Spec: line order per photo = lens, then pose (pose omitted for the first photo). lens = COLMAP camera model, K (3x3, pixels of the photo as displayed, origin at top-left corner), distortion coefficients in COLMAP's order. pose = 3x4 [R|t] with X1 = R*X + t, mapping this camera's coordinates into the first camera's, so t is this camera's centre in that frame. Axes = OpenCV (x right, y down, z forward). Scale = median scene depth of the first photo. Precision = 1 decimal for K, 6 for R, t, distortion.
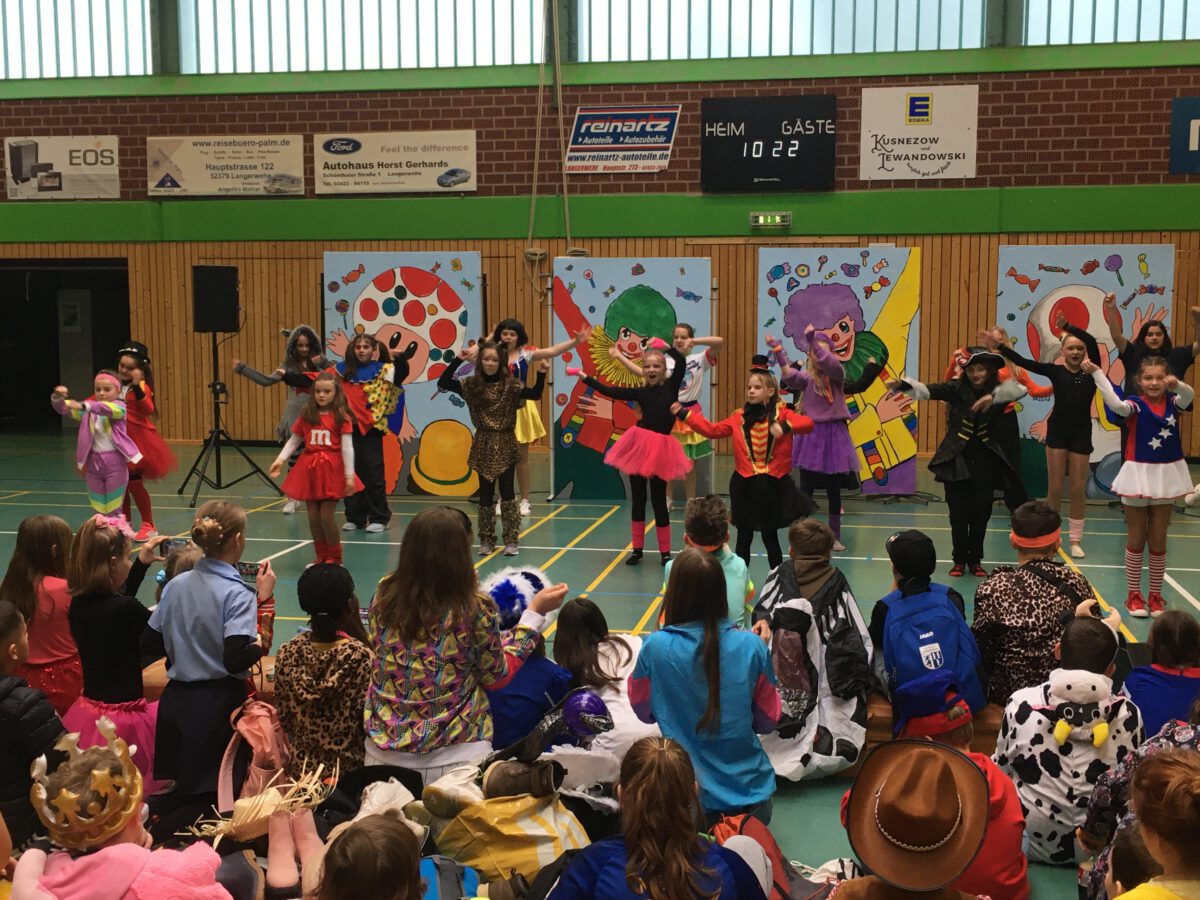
lens RADIAL K [[1497.7, 0, 600.0], [0, 1497.7, 450.0], [0, 0, 1]] dist [0.057206, -0.024763]
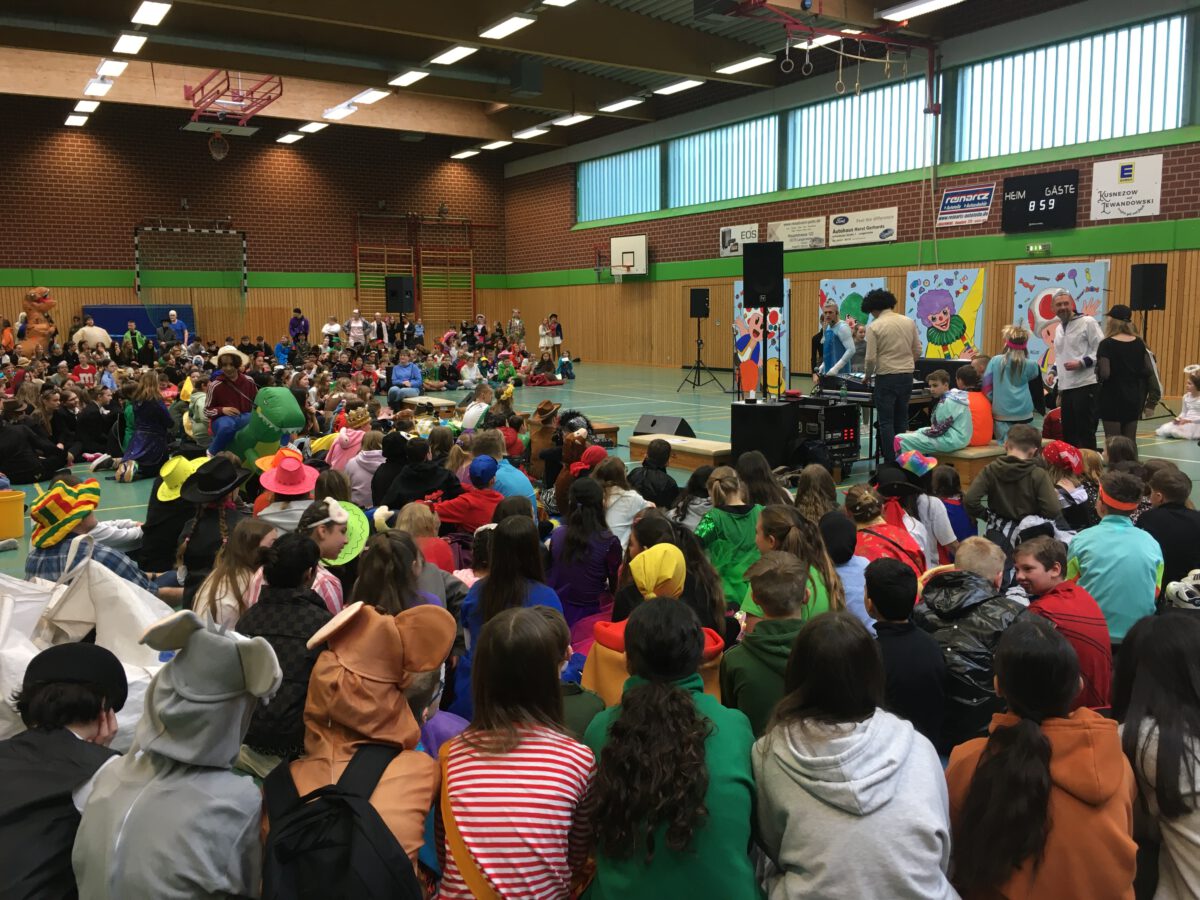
lens RADIAL K [[1045.6, 0, 600.0], [0, 1045.6, 450.0], [0, 0, 1]] dist [0.115272, -0.175845]
pose [[0.673476, 0.091257, -0.733555, 0.676622], [-0.059315, 0.995822, 0.069426, 0.016807], [0.736825, -0.003246, 0.676075, -0.156068]]
